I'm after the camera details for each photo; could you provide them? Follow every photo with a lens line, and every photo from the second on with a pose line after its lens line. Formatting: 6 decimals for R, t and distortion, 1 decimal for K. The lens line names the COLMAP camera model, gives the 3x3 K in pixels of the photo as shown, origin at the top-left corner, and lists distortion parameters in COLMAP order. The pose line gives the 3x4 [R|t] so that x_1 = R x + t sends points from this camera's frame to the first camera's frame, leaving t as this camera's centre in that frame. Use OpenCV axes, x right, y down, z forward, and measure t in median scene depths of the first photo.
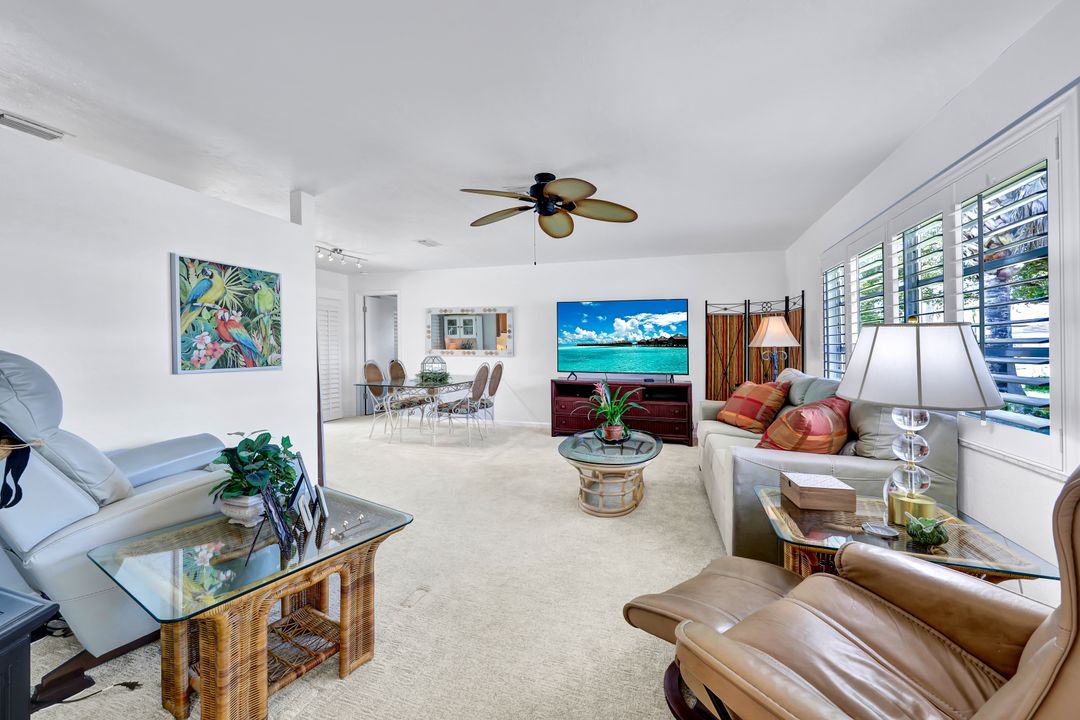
lens RADIAL K [[437.3, 0, 538.0], [0, 437.3, 341.8], [0, 0, 1]] dist [0.003937, 0.000364]
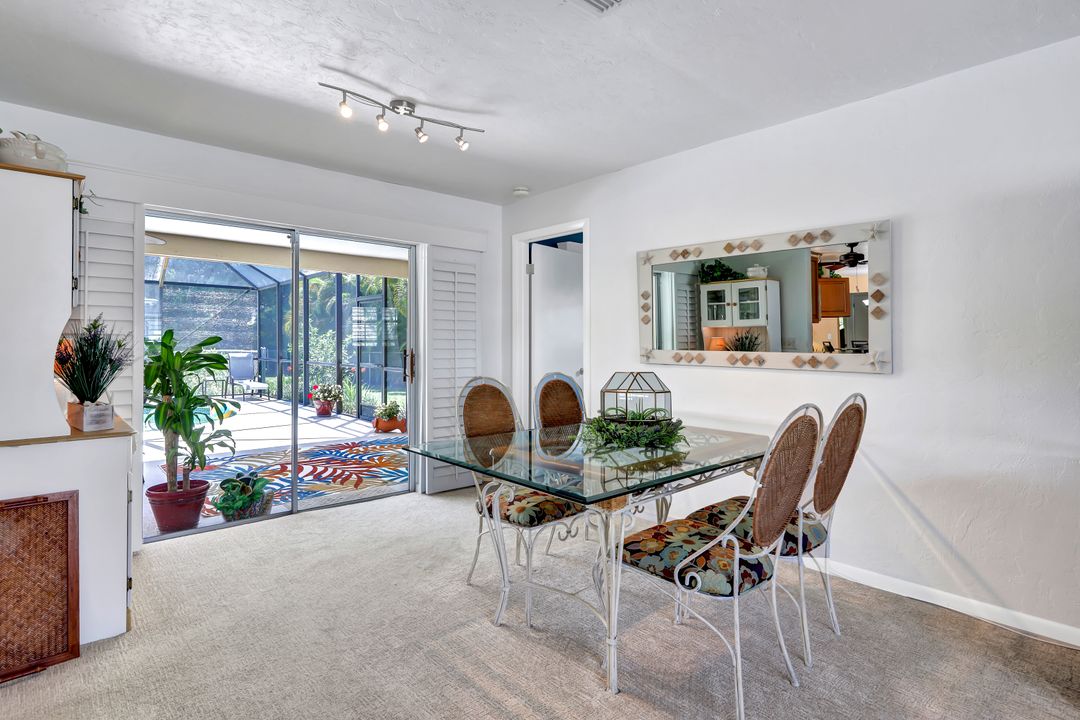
lens RADIAL K [[562.1, 0, 540.0], [0, 562.1, 360.0], [0, 0, 1]] dist [0.001818, 0.000227]
pose [[0.867426, 0.013569, -0.497382, -0.075073], [0.005282, 0.999321, 0.036473, 0.007371], [0.497539, -0.034265, 0.866765, 0.513341]]
